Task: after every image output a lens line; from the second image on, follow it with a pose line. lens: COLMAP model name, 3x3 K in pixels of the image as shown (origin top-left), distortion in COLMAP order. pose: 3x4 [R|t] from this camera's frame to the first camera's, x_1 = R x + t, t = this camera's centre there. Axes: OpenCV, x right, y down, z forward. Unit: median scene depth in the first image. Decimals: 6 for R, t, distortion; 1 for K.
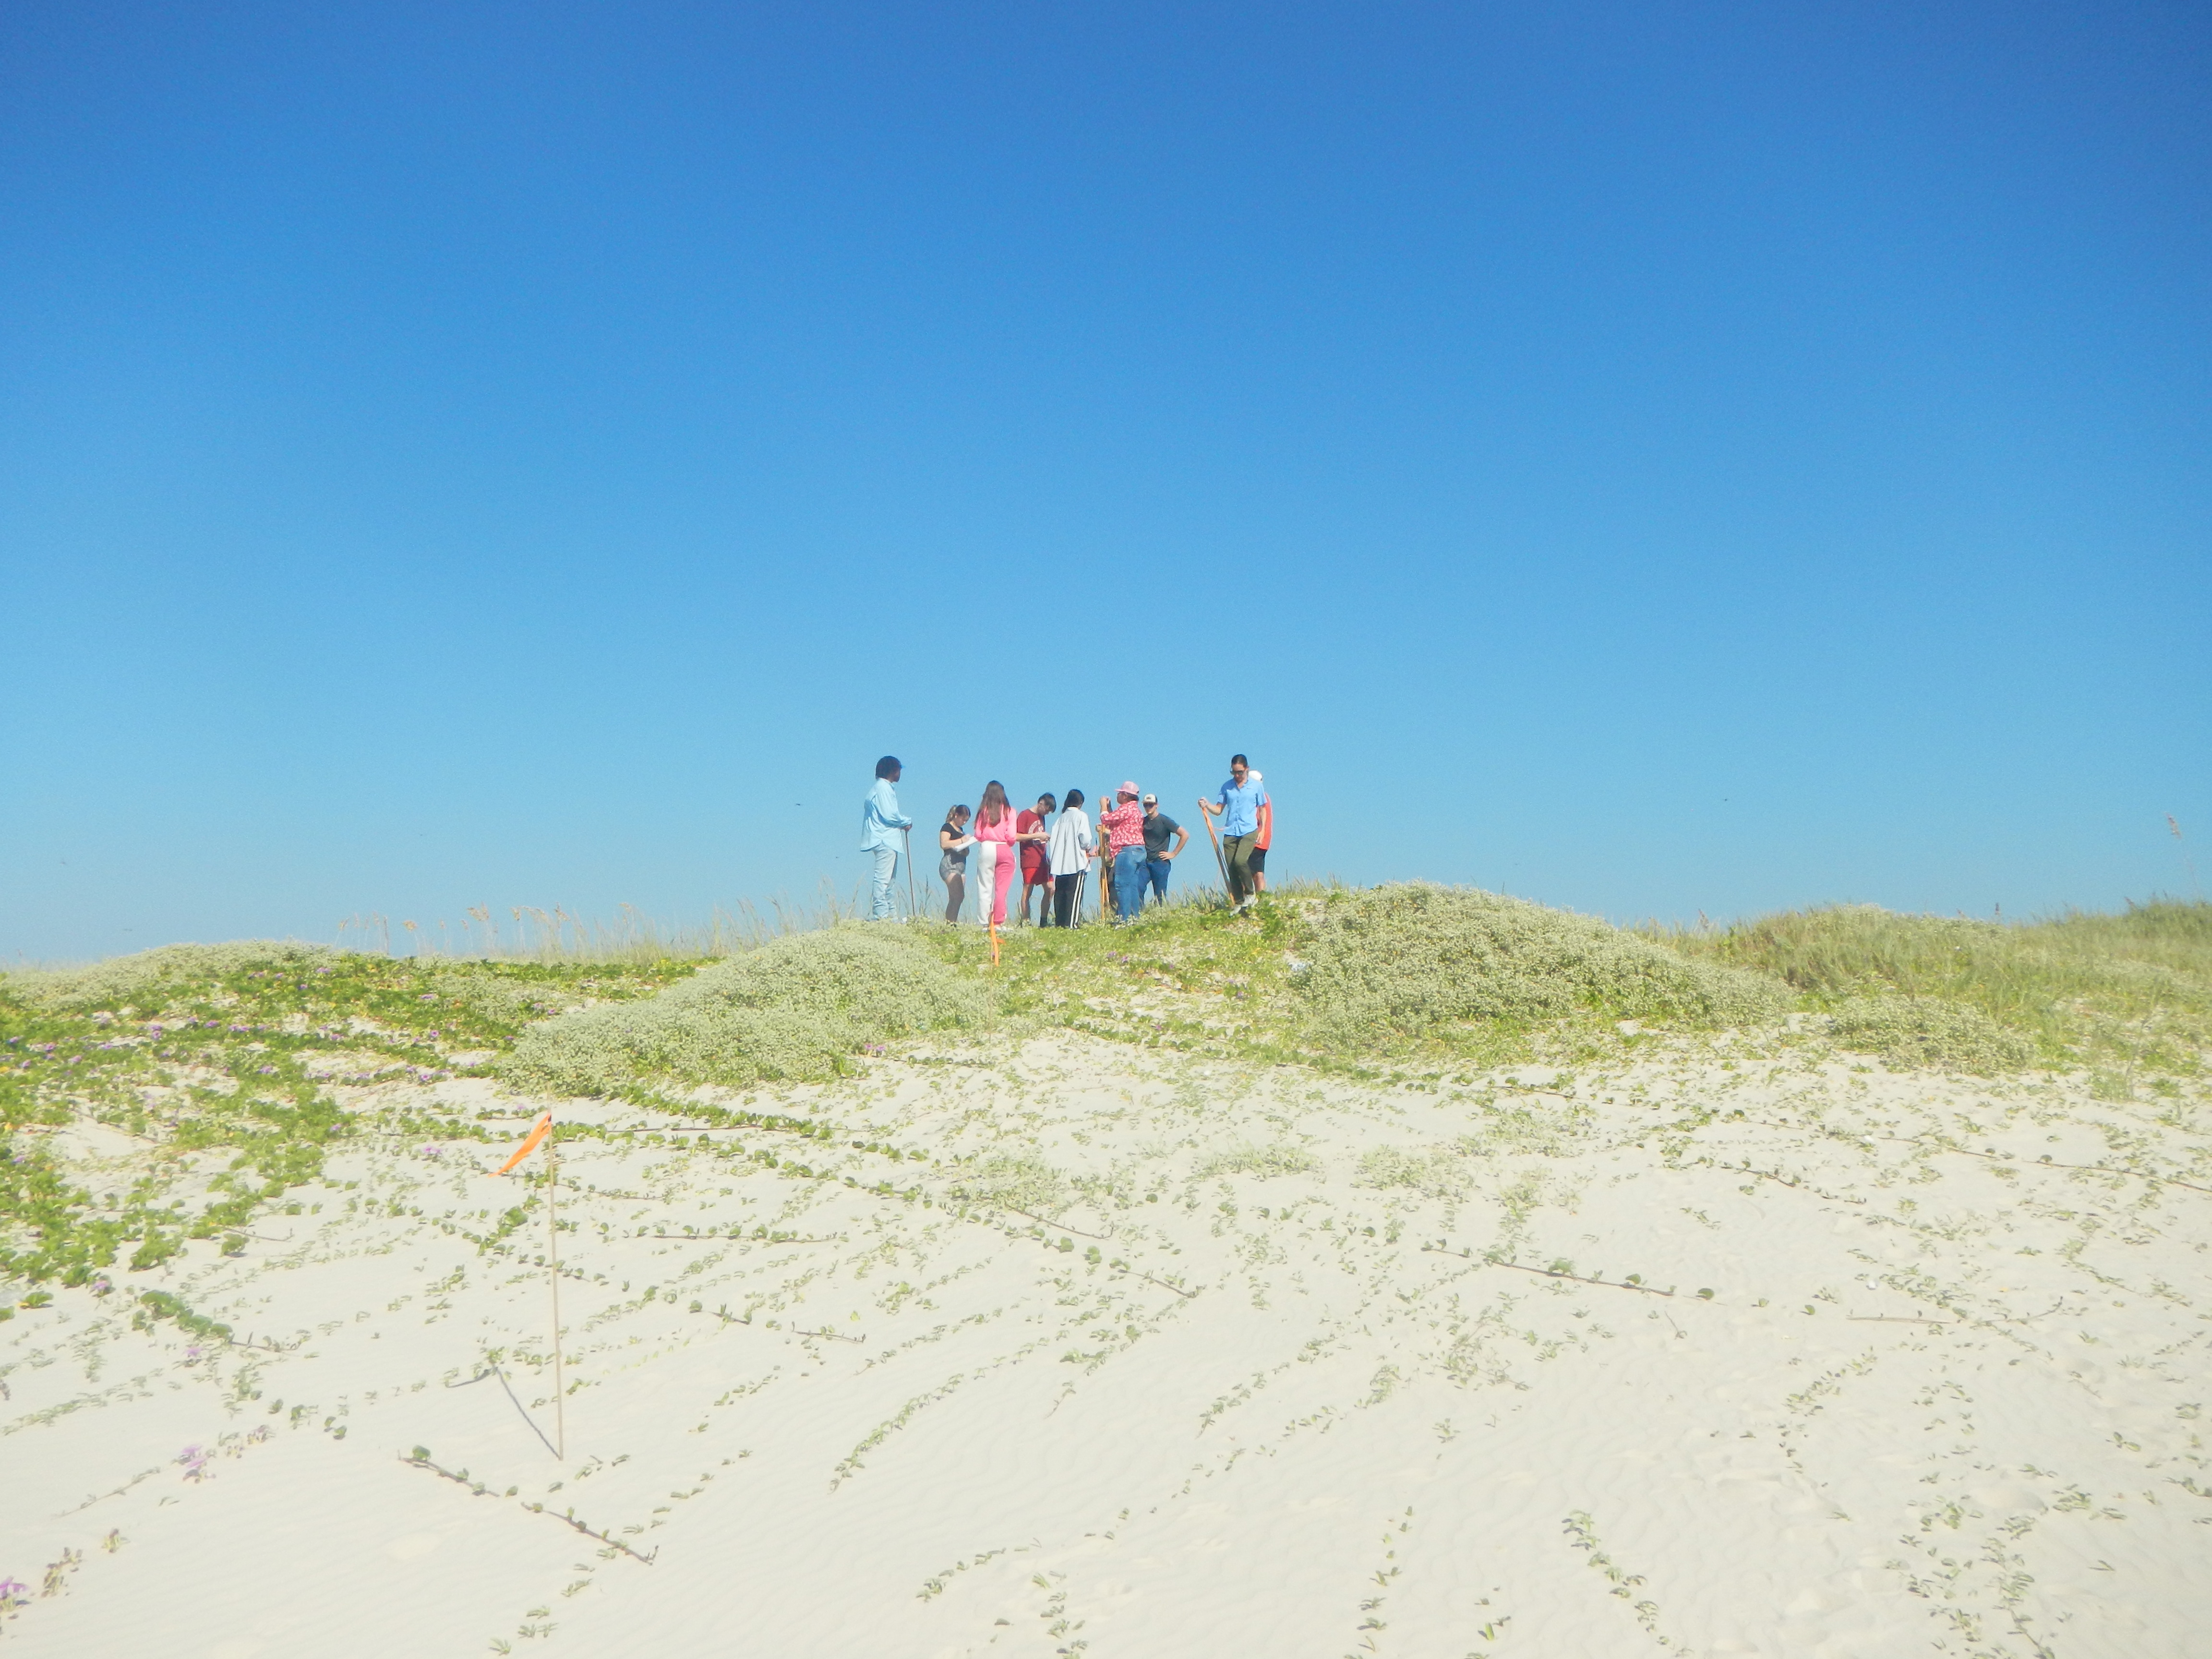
lens RADIAL K [[1781.8, 0, 1105.5], [0, 1781.8, 829.3], [0, 0, 1]] dist [0.007676, -0.019103]
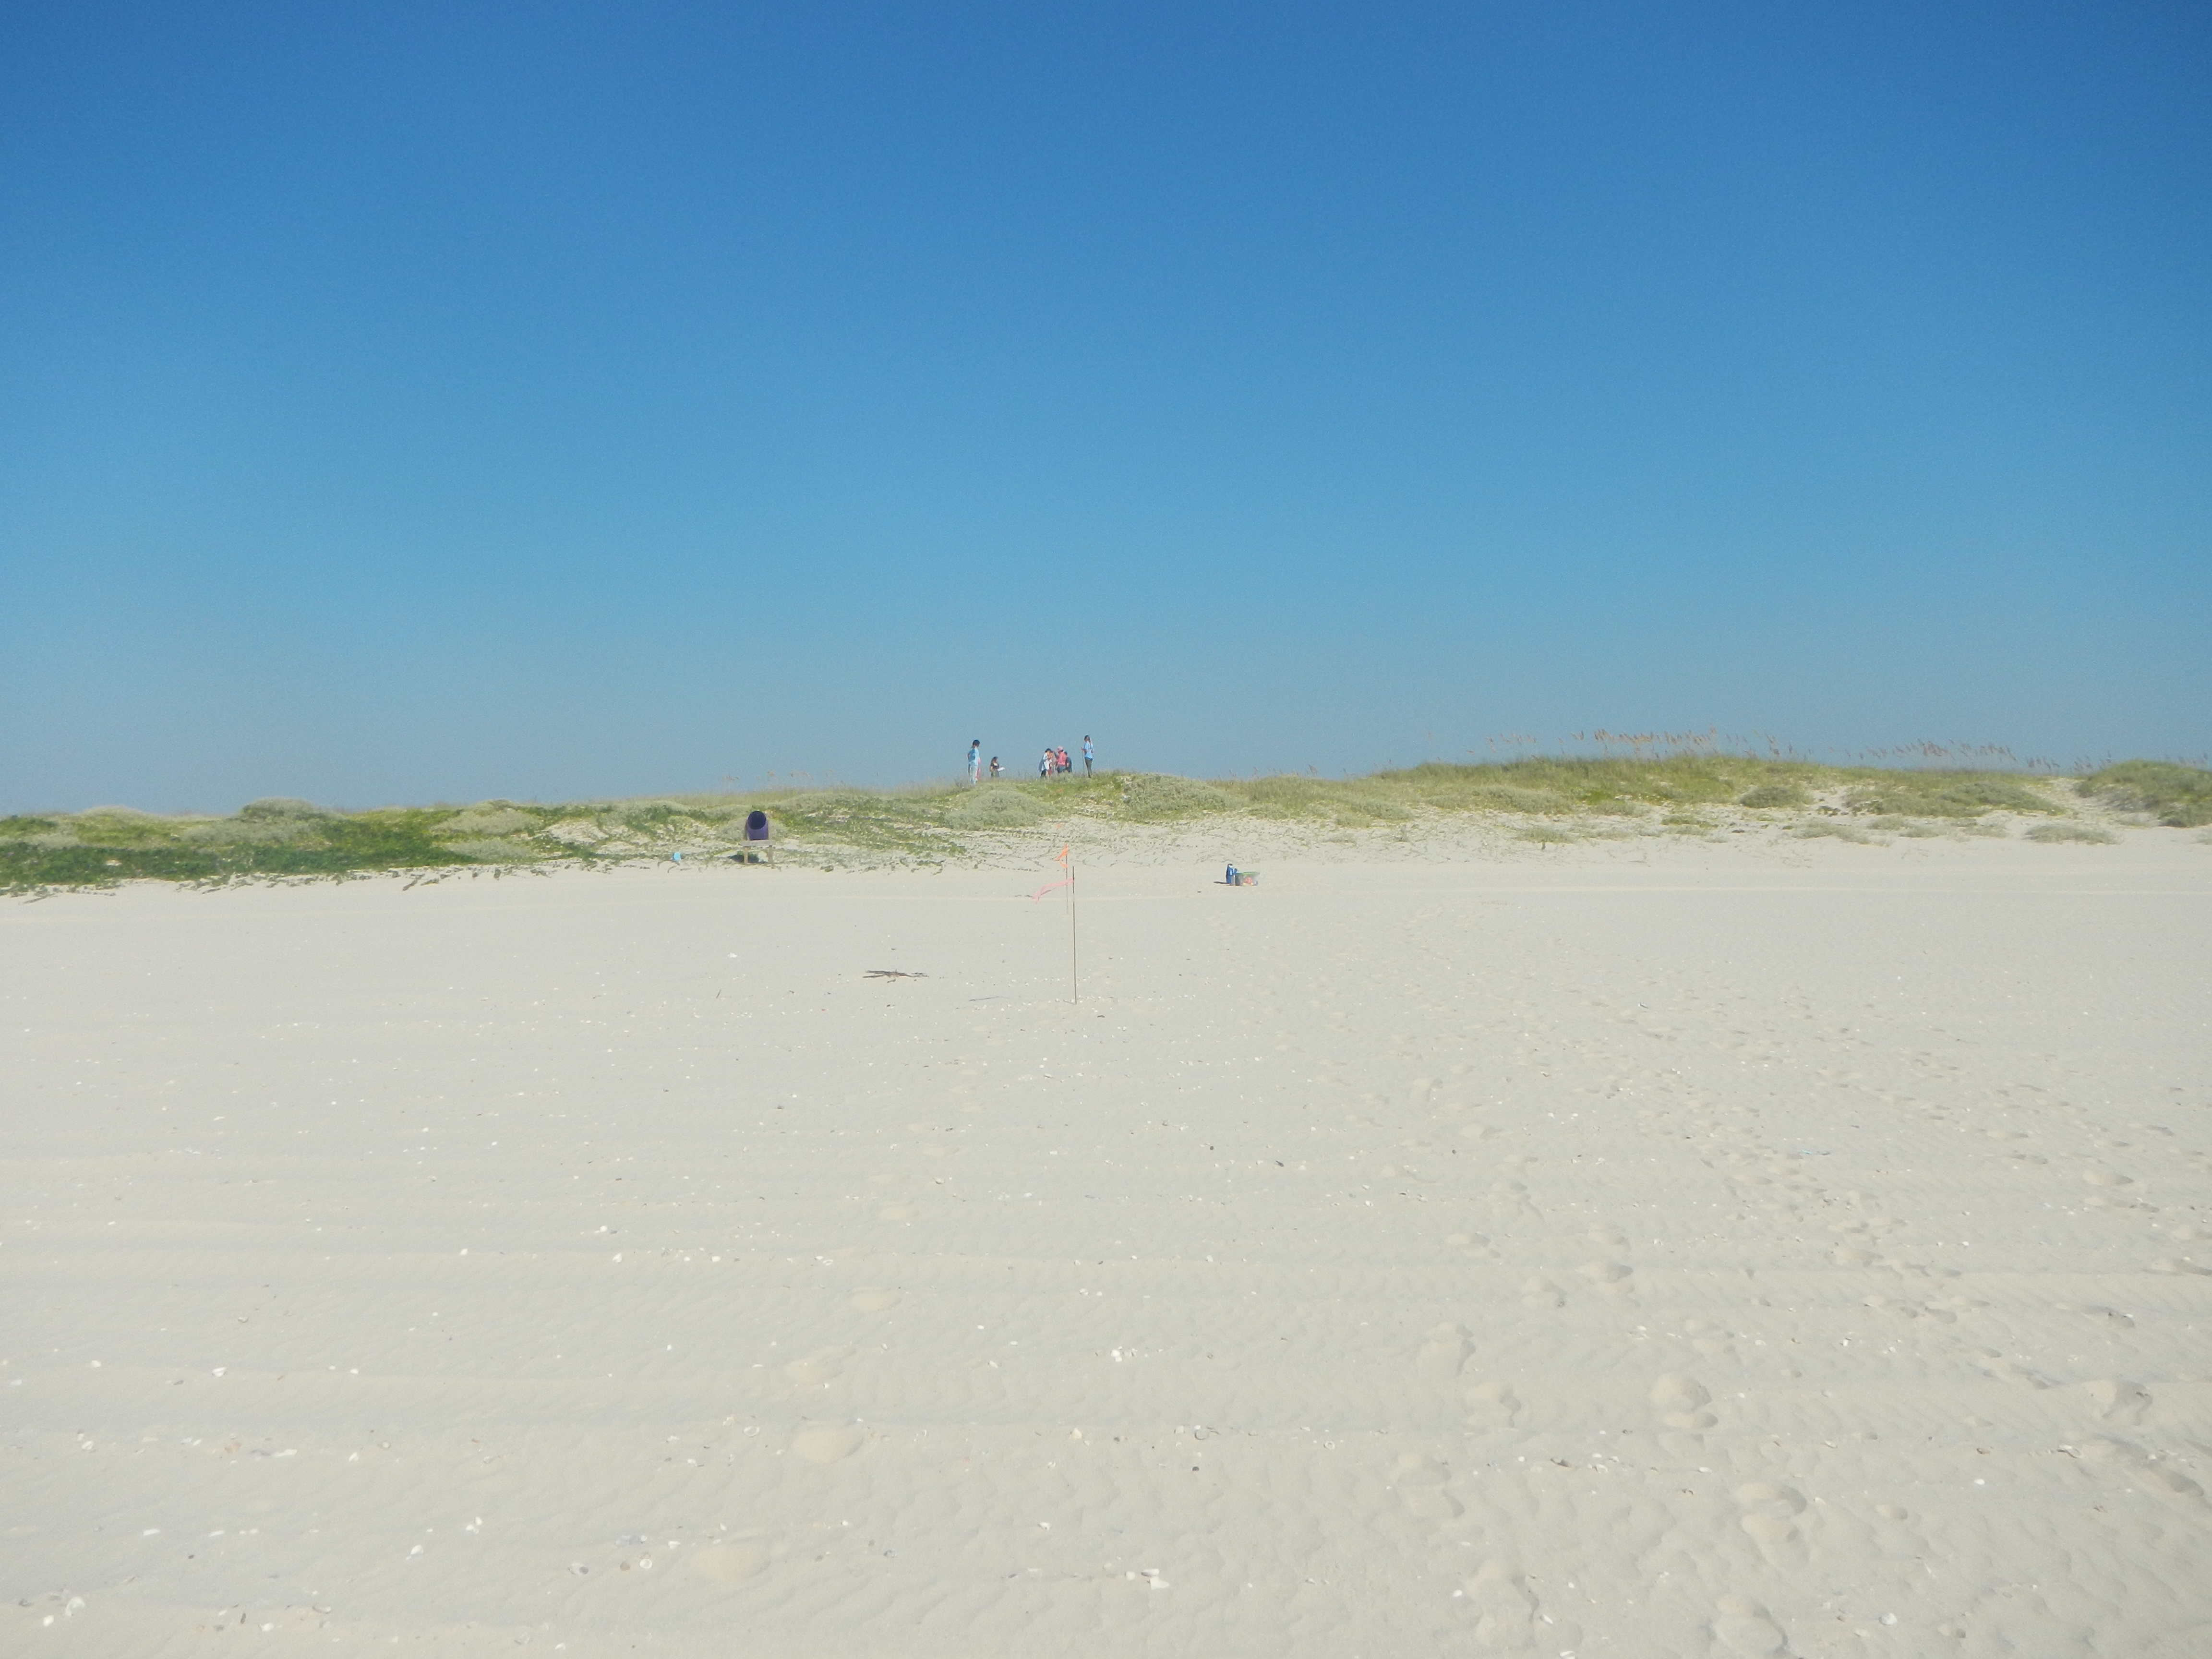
lens RADIAL K [[1804.4, 0, 1106.1], [0, 1804.4, 829.6], [0, 0, 1]] dist [0.000106, 0.000000]
pose [[0.989163, -0.021484, 0.145240, -0.566038], [0.005256, 0.993783, 0.111206, -0.322888], [-0.146726, -0.109238, 0.983127, -3.178593]]
